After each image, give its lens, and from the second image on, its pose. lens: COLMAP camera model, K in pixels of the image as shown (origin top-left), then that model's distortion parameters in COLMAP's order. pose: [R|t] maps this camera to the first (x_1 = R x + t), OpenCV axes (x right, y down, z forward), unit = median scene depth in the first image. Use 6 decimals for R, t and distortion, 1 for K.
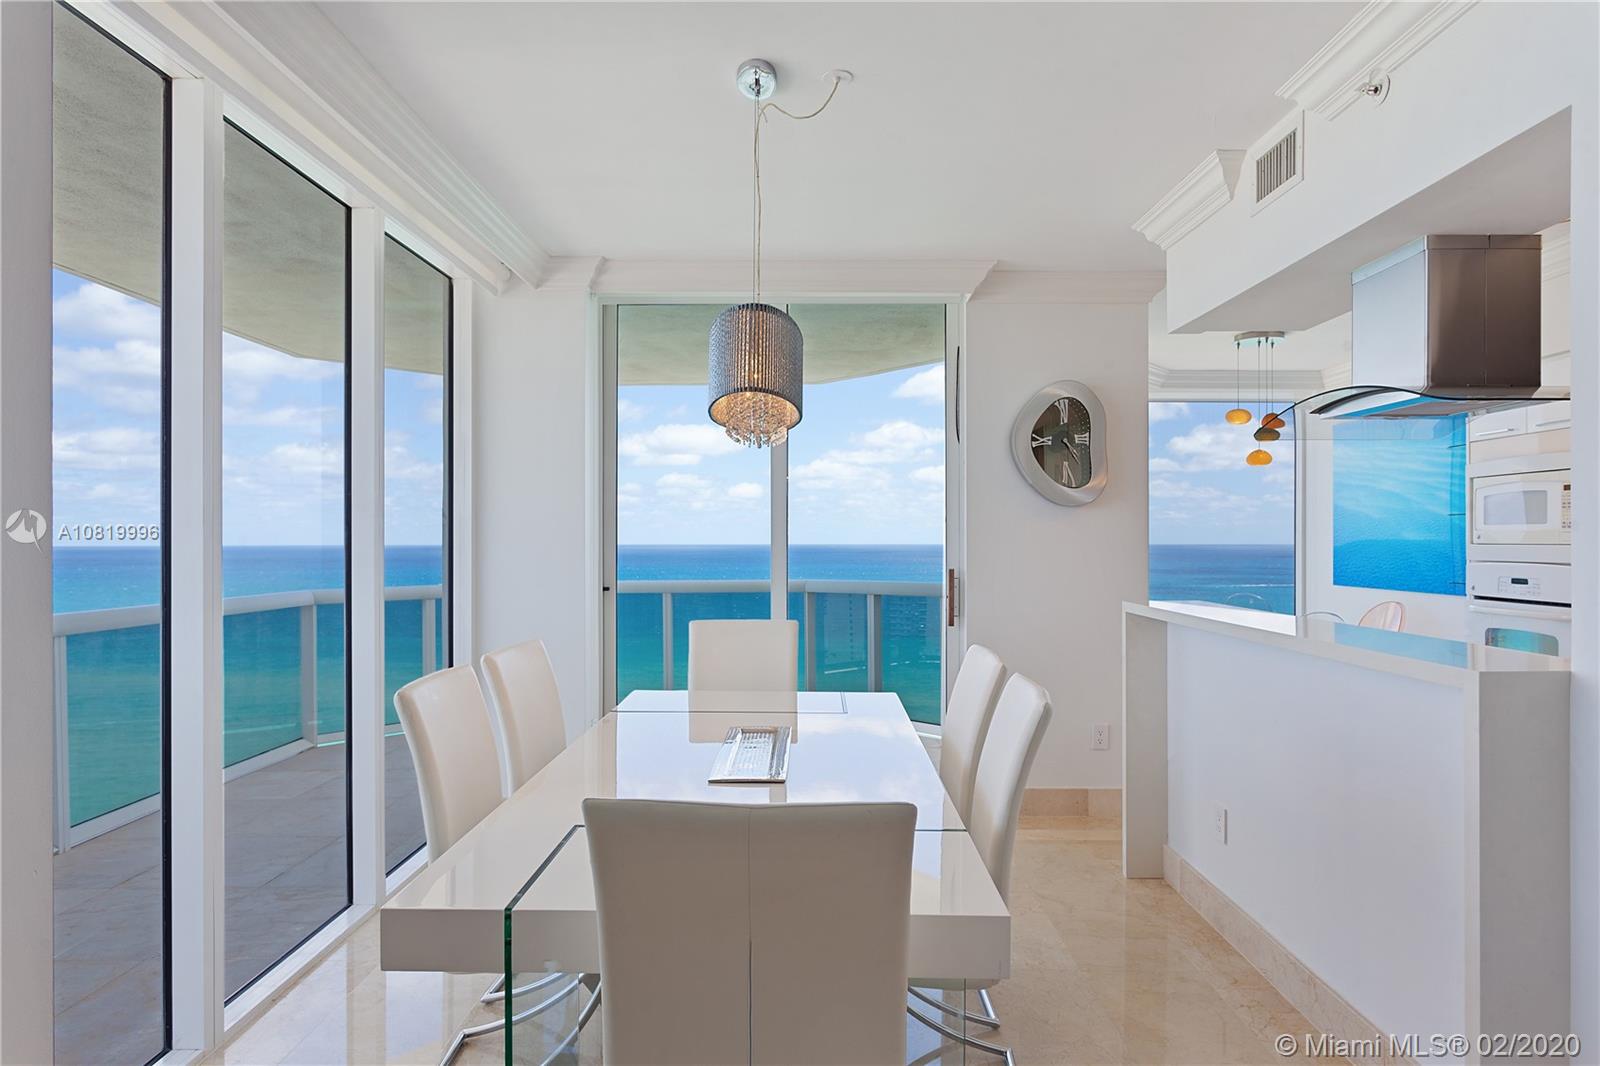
lens RADIAL K [[892.7, 0, 800.0], [0, 892.7, 533.0], [0, 0, 1]] dist [-0.007147, 0.000065]
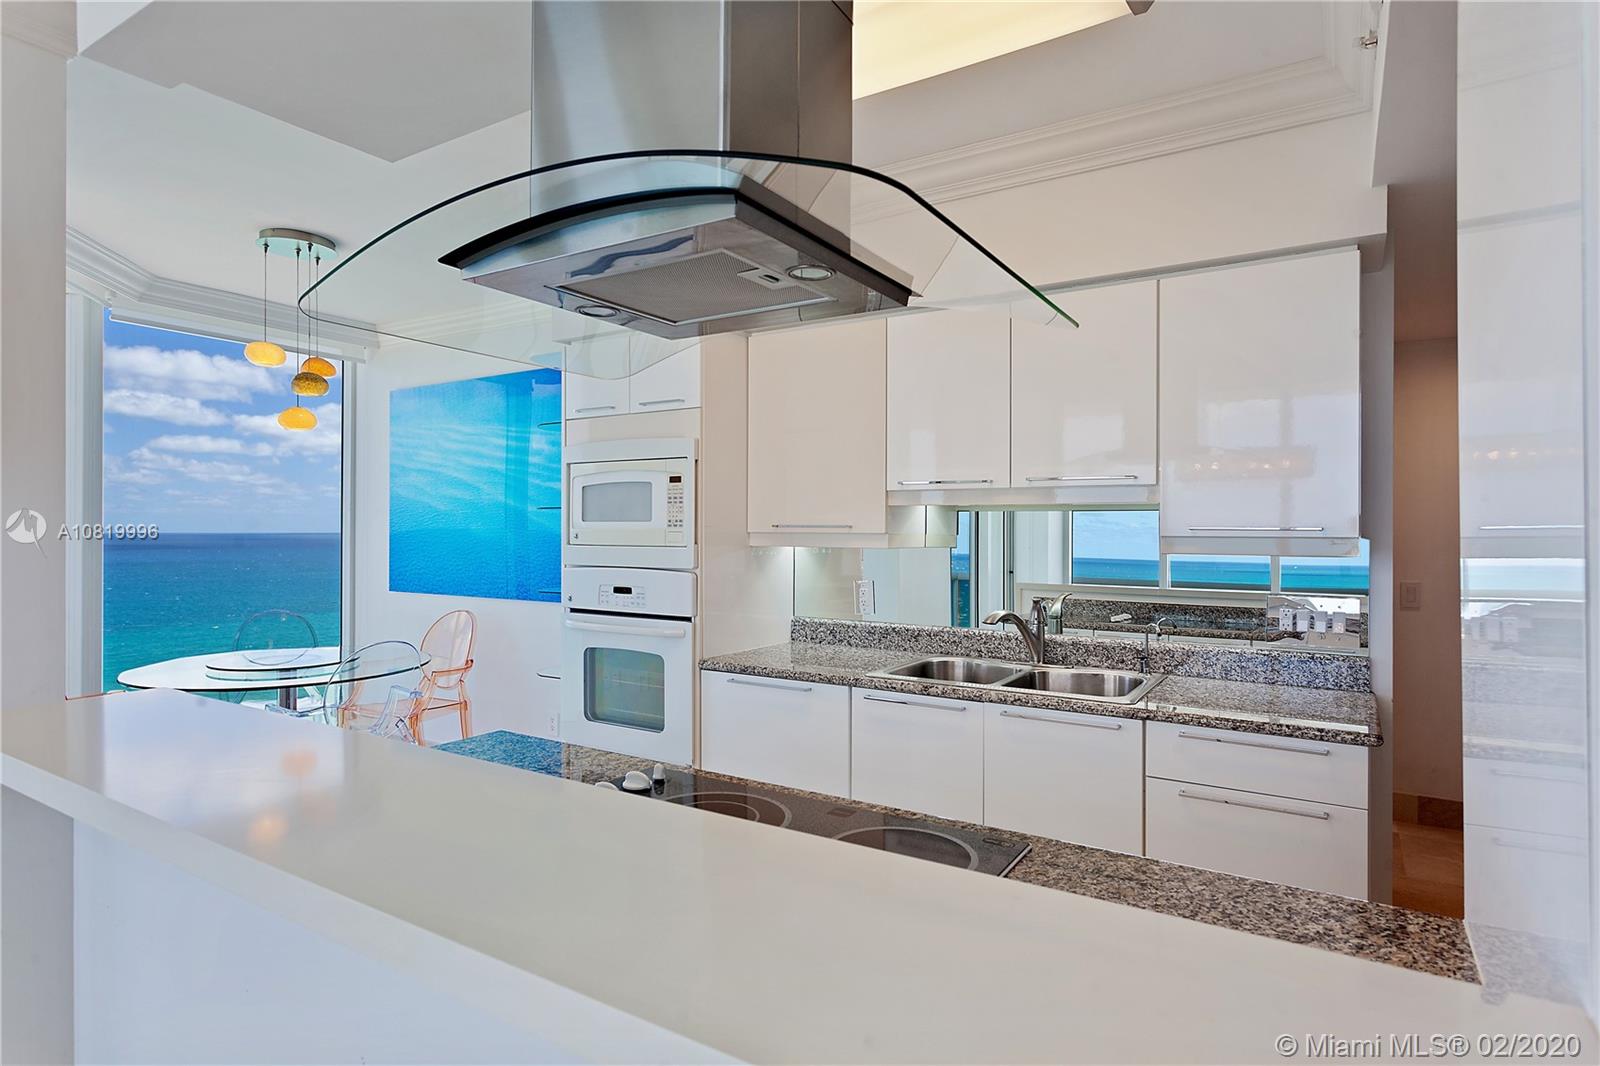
lens RADIAL K [[855.1, 0, 800.0], [0, 855.1, 533.0], [0, 0, 1]] dist [0.000026, 0.000972]
pose [[0.529237, -0.002199, 0.848471, 0.135404], [-0.009423, 0.999920, 0.008469, -0.004661], [-0.848421, -0.012477, 0.529174, 0.269913]]
